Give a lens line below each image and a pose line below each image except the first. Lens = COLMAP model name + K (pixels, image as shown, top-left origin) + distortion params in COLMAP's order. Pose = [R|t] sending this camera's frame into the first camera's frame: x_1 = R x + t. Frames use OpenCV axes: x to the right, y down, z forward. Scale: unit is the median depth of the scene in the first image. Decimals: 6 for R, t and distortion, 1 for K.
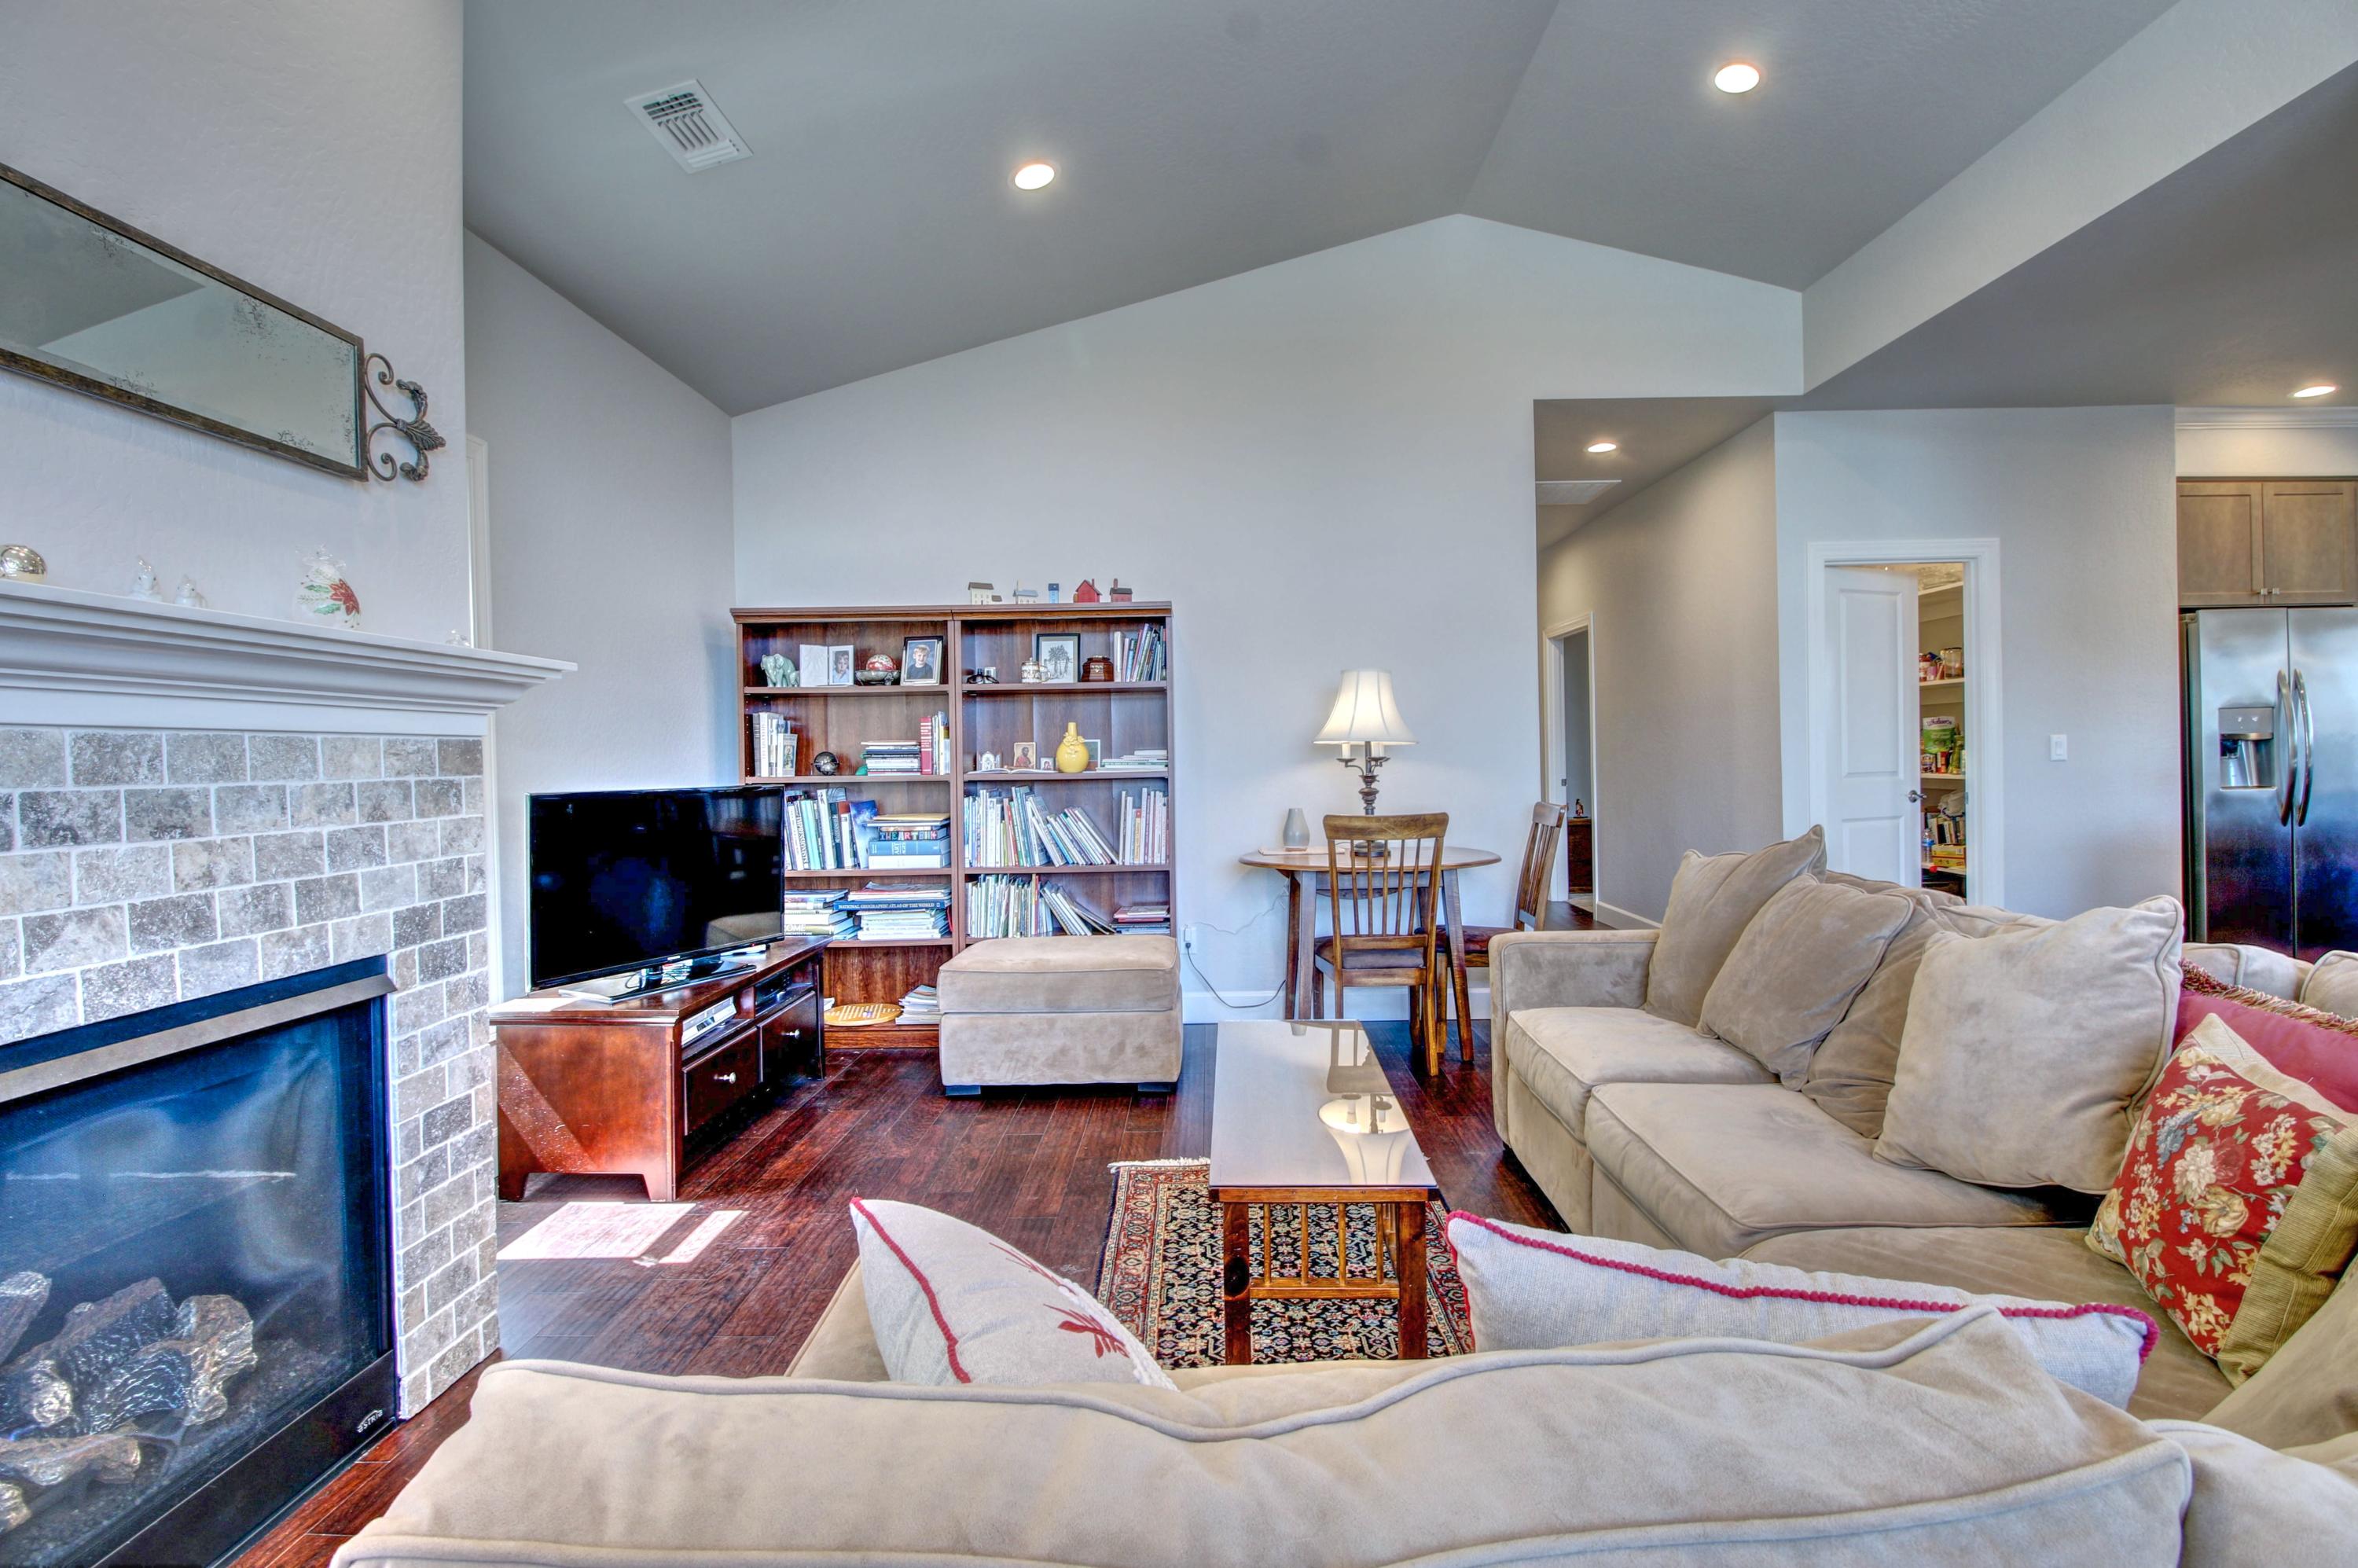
lens RADIAL K [[1111.4, 0, 1181.8], [0, 1111.4, 767.1], [0, 0, 1]] dist [-0.015242, -0.001024]
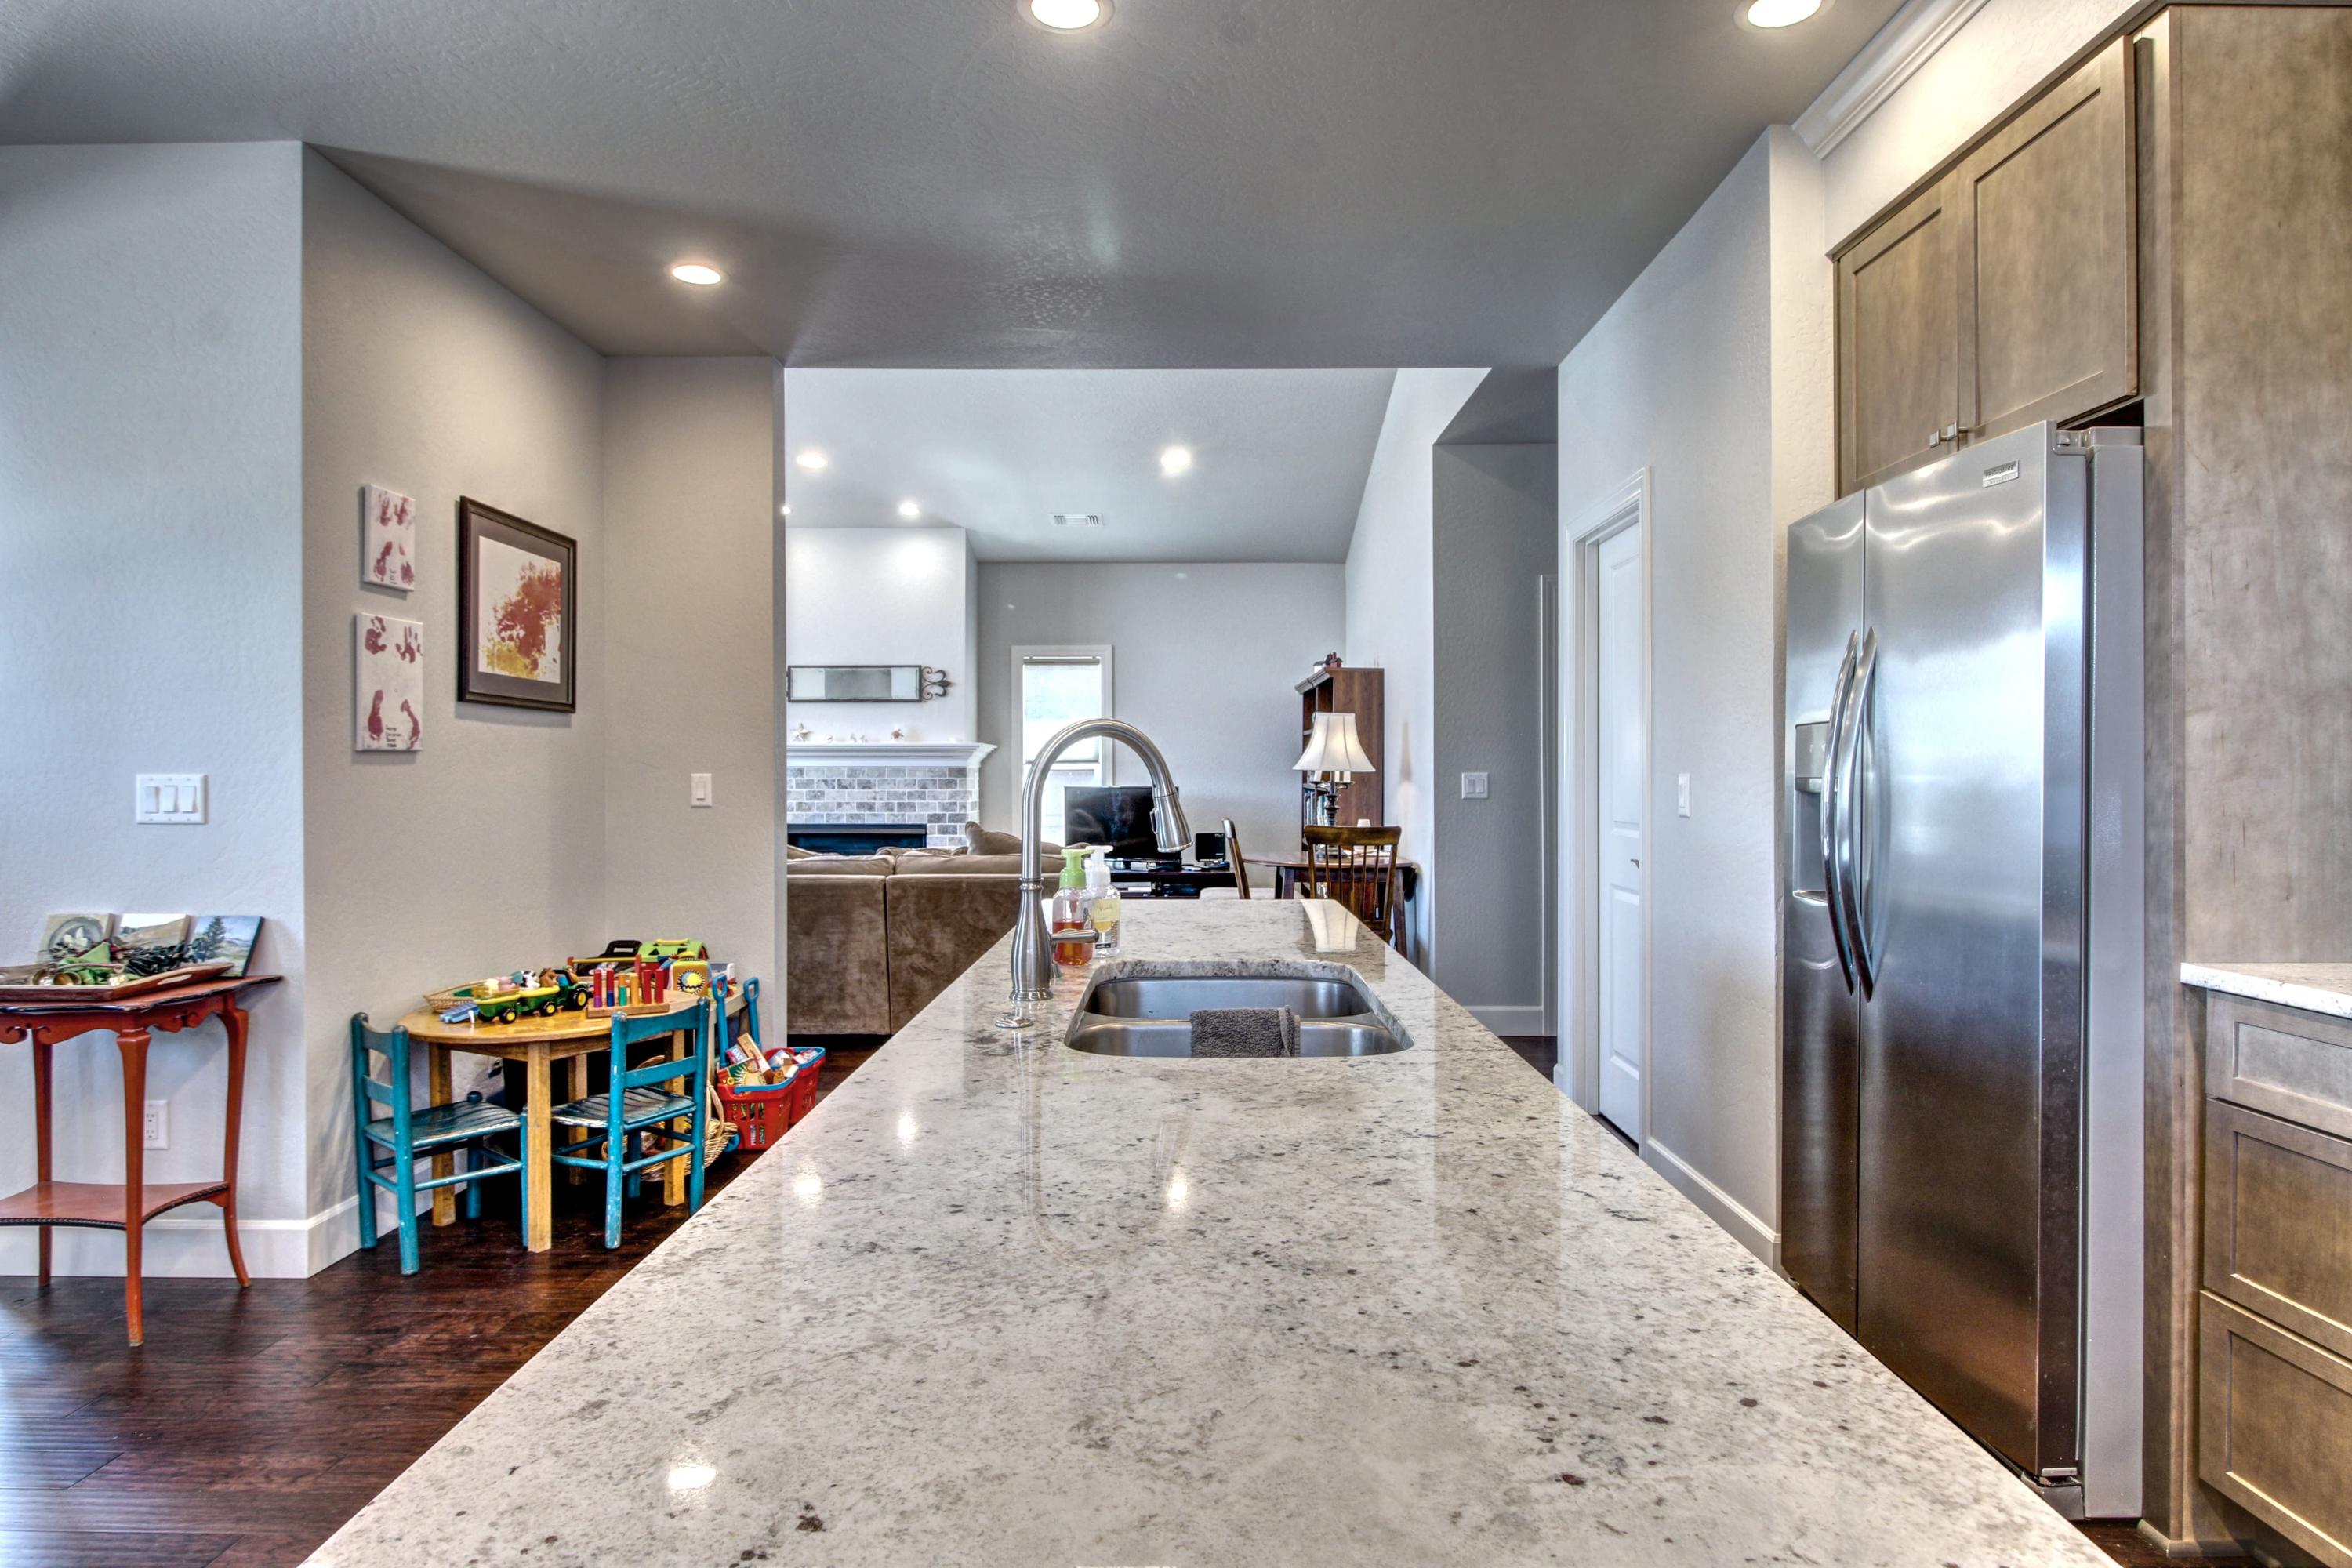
lens RADIAL K [[1408.7, 0, 1174.4], [0, 1408.7, 783.0], [0, 0, 1]] dist [-0.000037, -0.000008]
pose [[0.005409, 0.014499, -0.999880, 4.313729], [-0.006117, 0.999877, 0.014466, -0.051052], [0.999967, 0.006038, 0.005497, 1.893150]]
